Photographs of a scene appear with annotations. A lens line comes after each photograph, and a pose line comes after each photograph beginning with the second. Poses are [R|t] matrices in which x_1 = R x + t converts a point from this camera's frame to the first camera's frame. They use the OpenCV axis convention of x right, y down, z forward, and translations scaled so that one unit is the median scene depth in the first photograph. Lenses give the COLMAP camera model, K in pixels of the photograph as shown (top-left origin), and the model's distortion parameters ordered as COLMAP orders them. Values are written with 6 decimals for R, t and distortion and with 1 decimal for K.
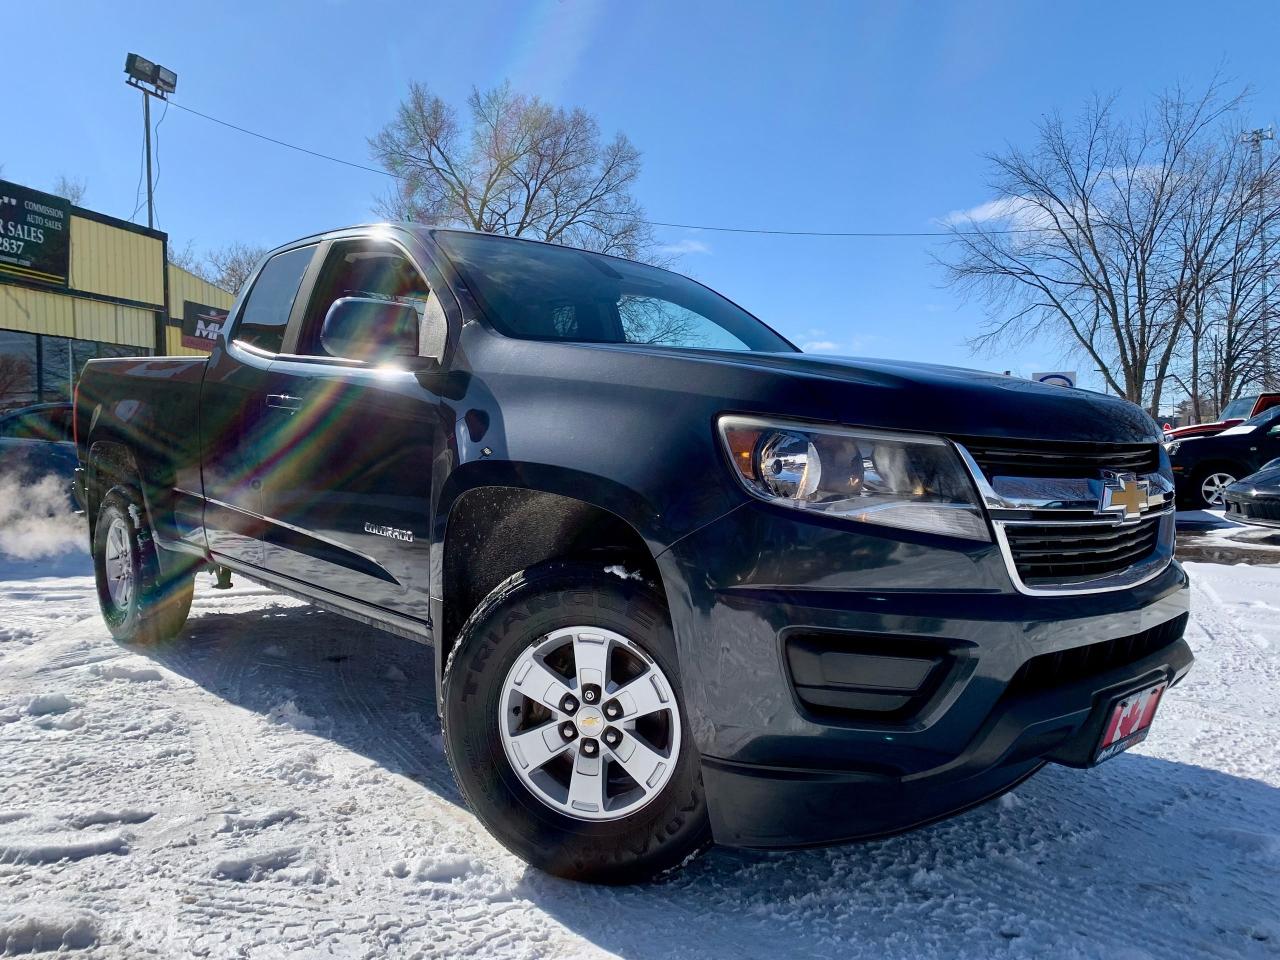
lens RADIAL K [[969.7, 0, 629.8], [0, 969.7, 482.3], [0, 0, 1]] dist [0.008205, -0.001441]
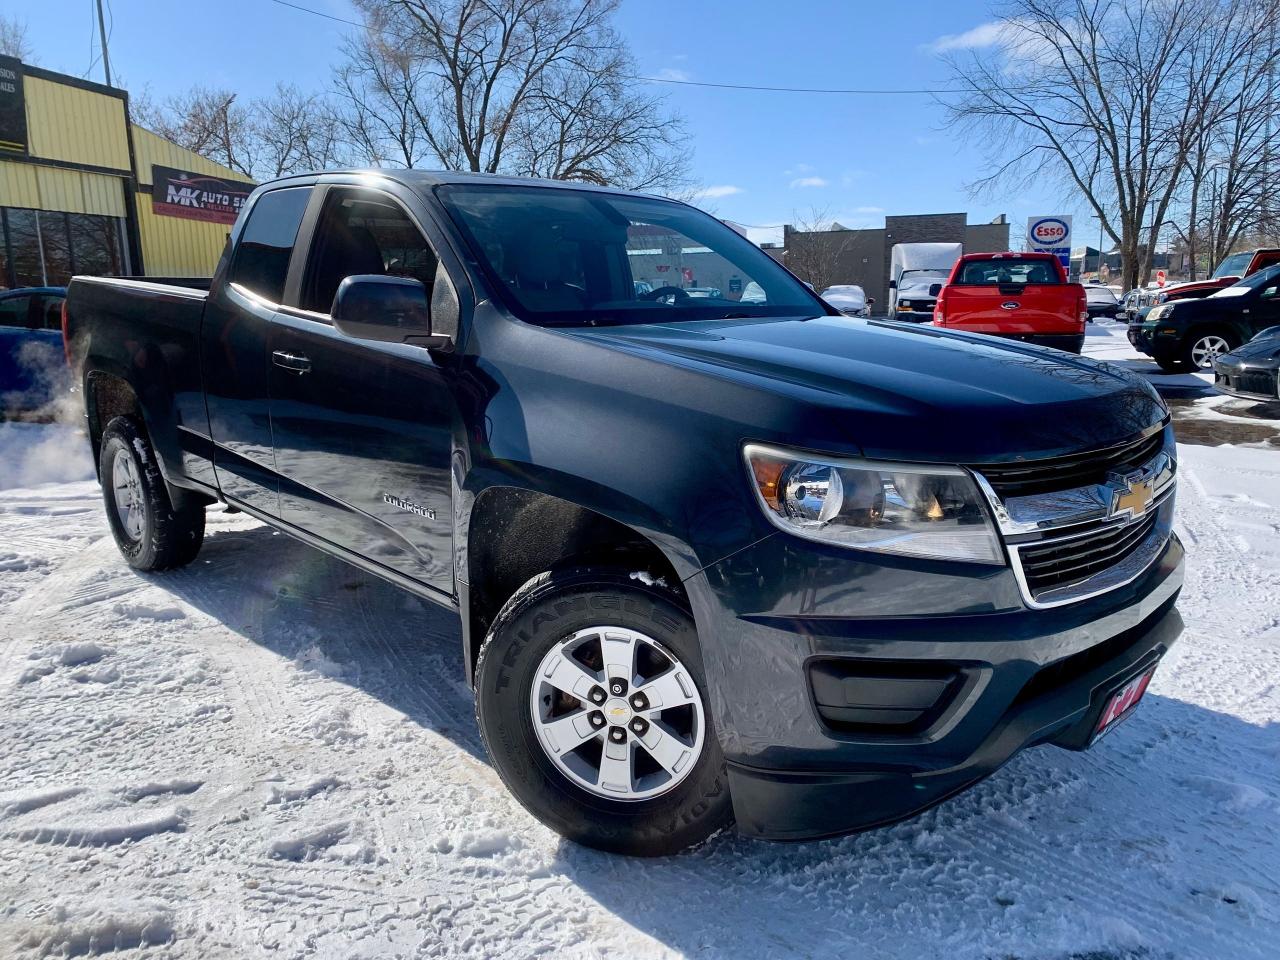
lens RADIAL K [[969.2, 0, 640.0], [0, 969.2, 480.0], [0, 0, 1]] dist [0.010306, -0.003246]
pose [[0.999657, -0.016638, 0.020241, -0.029326], [0.013317, 0.987924, 0.154366, -0.143602], [-0.022565, -0.154043, 0.987806, -0.005692]]
